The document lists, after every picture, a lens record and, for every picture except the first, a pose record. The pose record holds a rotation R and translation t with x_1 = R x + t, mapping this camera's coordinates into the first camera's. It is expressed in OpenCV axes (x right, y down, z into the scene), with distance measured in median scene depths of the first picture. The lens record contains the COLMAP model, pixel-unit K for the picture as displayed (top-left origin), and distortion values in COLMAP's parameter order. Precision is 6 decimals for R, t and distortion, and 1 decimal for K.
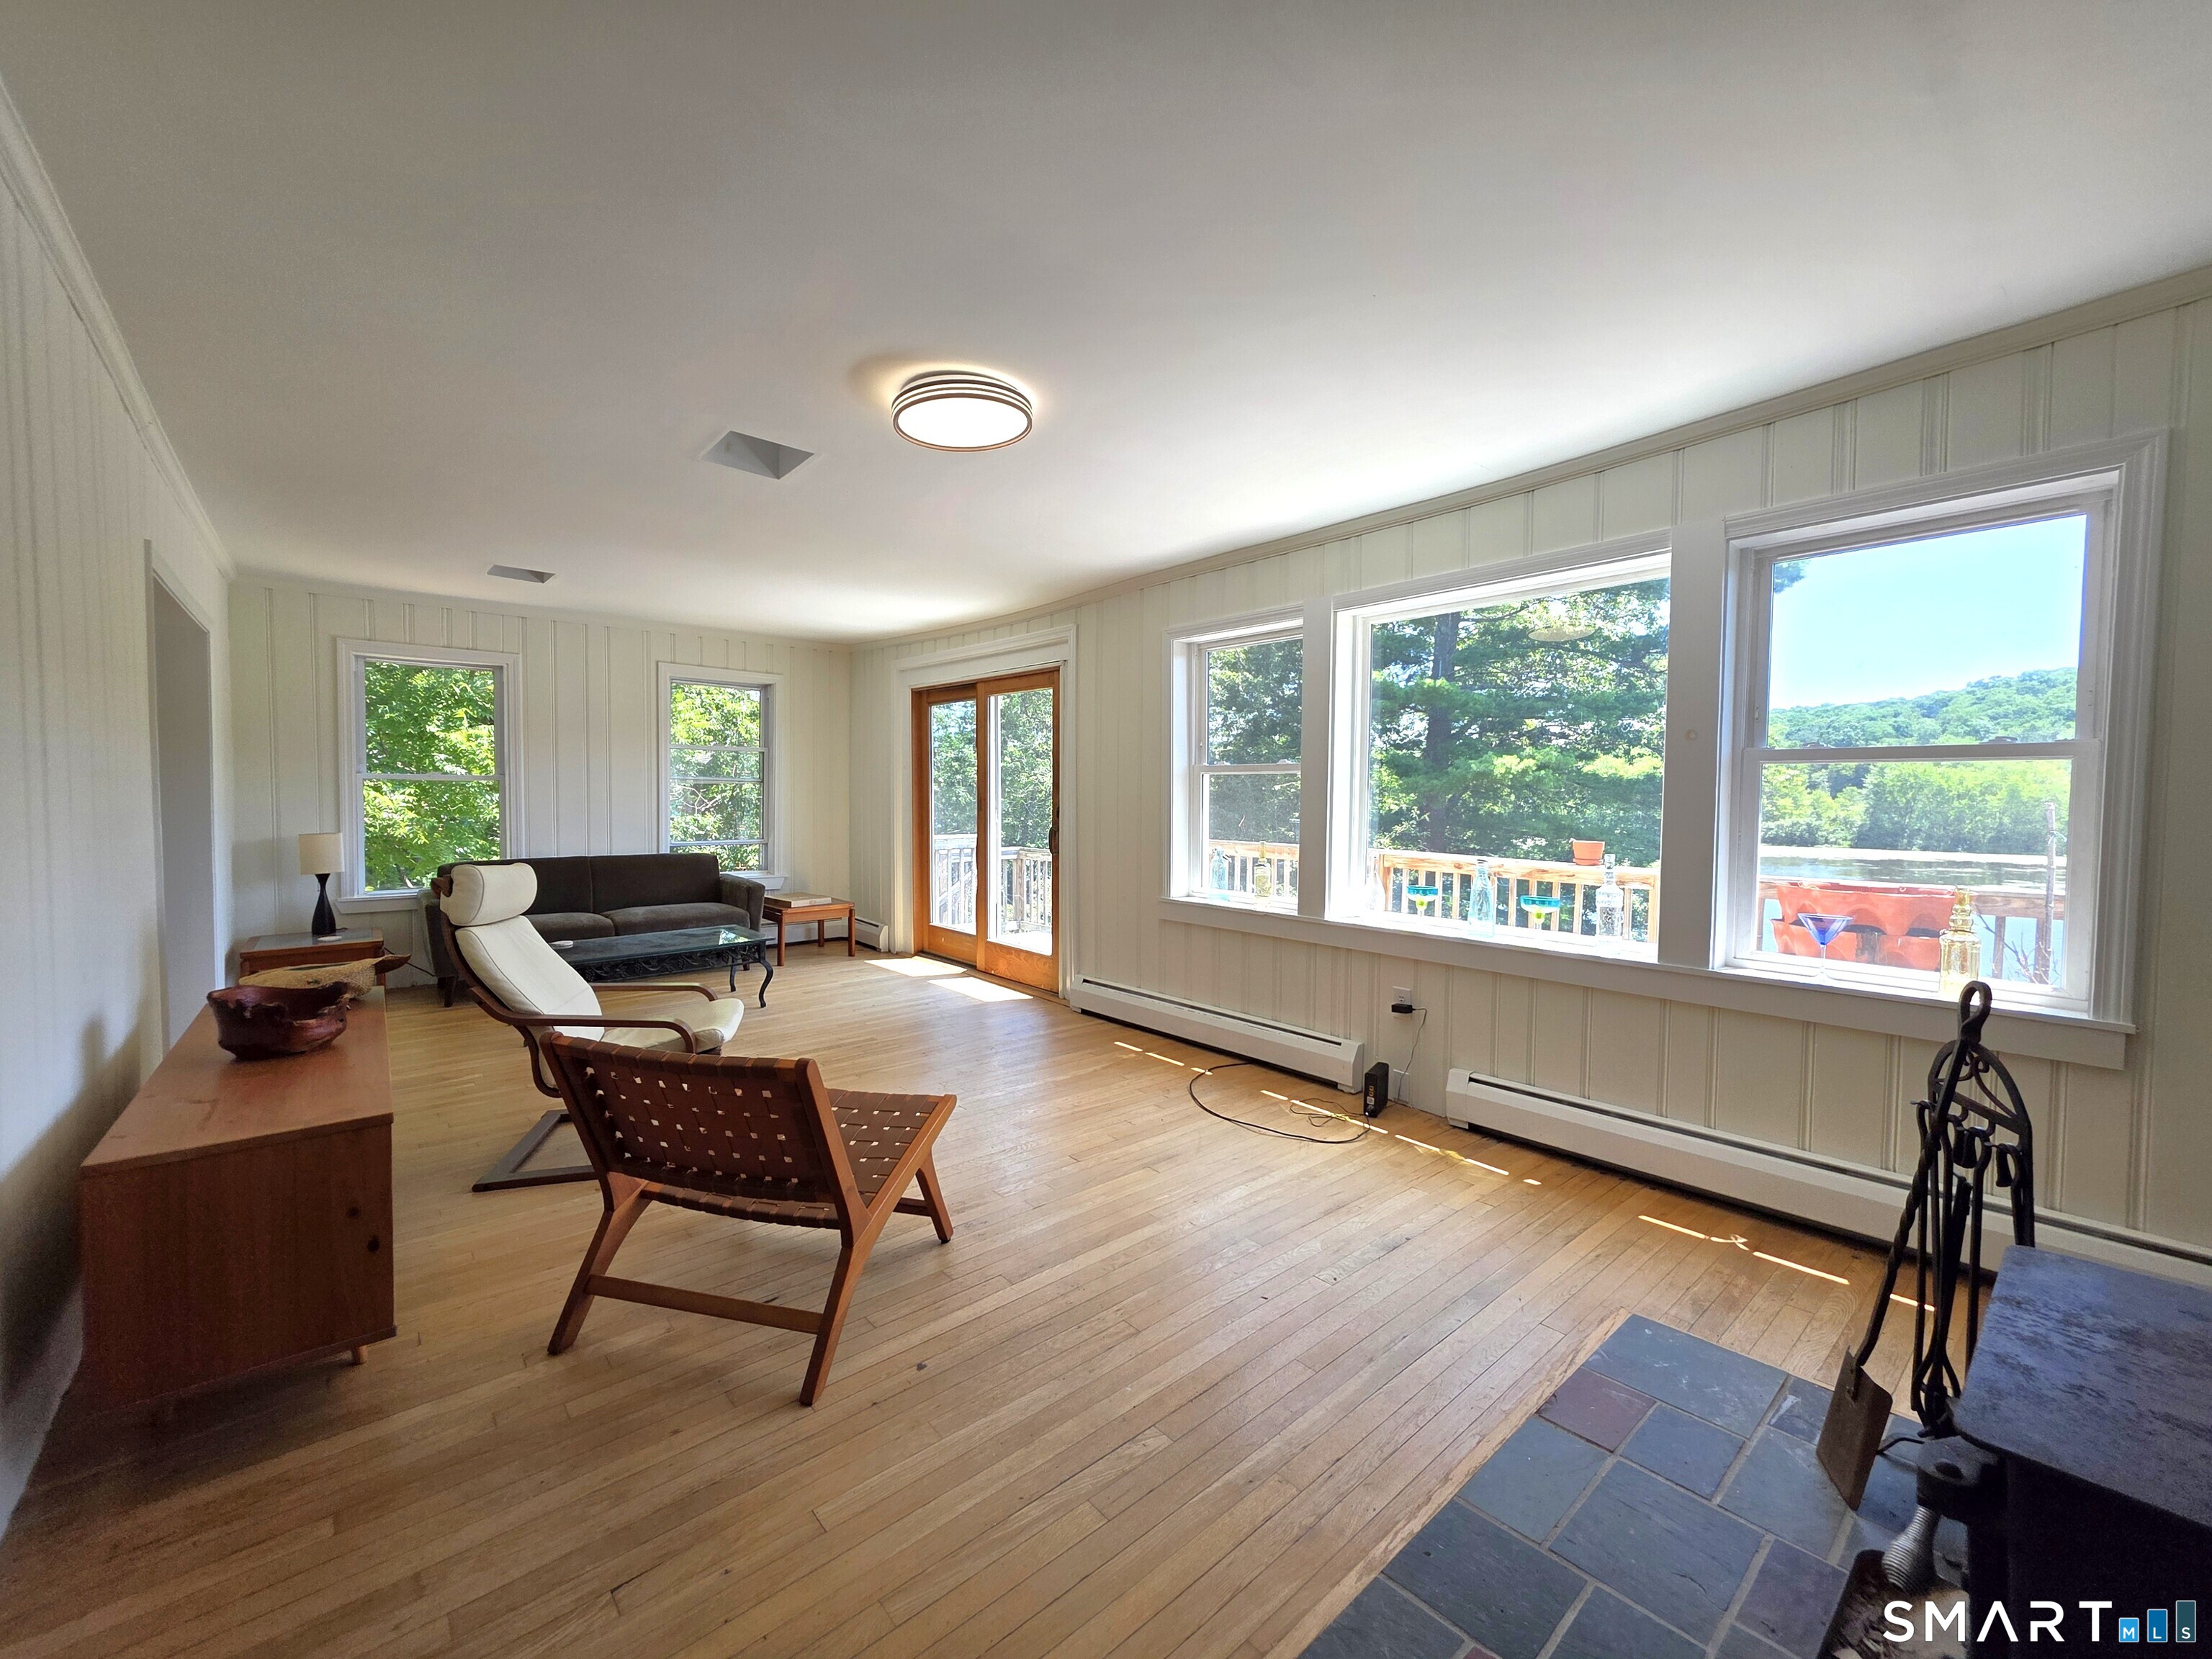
lens RADIAL K [[882.6, 0, 1106.8], [0, 882.6, 824.5], [0, 0, 1]] dist [0.001983, 0.000426]
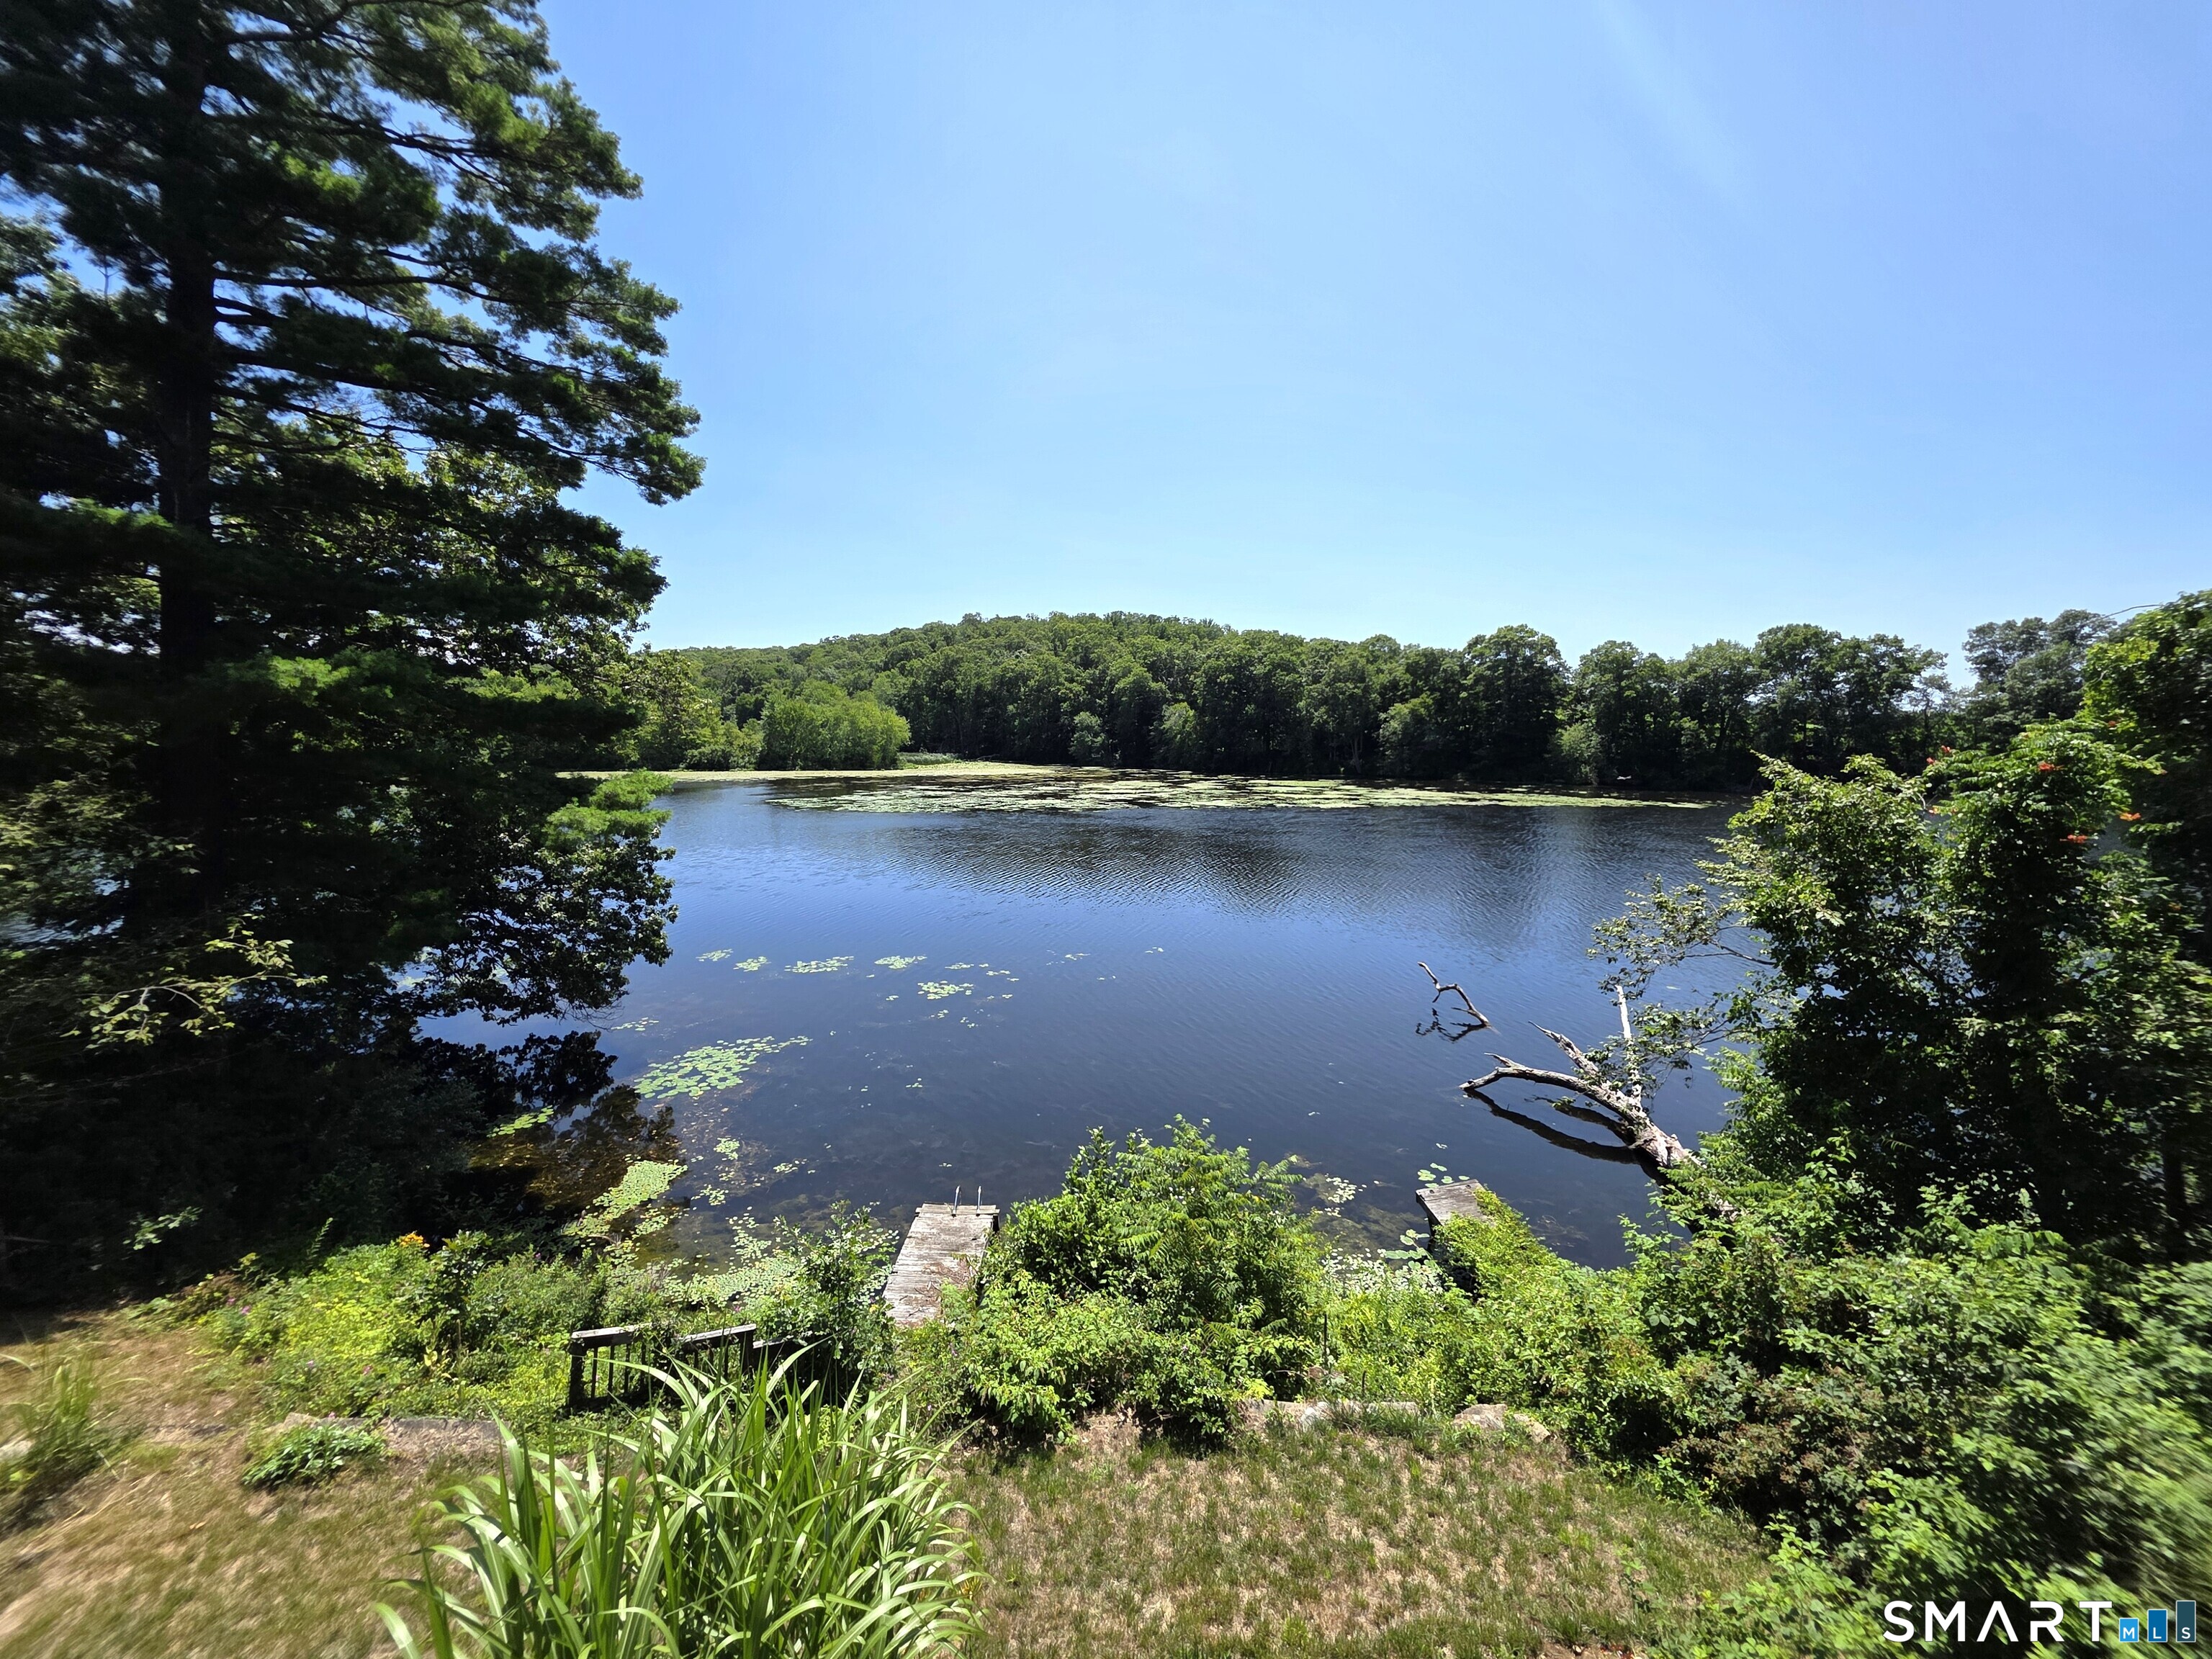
lens RADIAL K [[882.6, 0, 1106.8], [0, 882.6, 824.5], [0, 0, 1]] dist [0.001983, 0.000426]
pose [[0.471549, -0.095539, 0.876649, 0.889505], [0.025837, 0.995184, 0.094560, -0.031755], [-0.881461, -0.021940, 0.471747, 1.123949]]
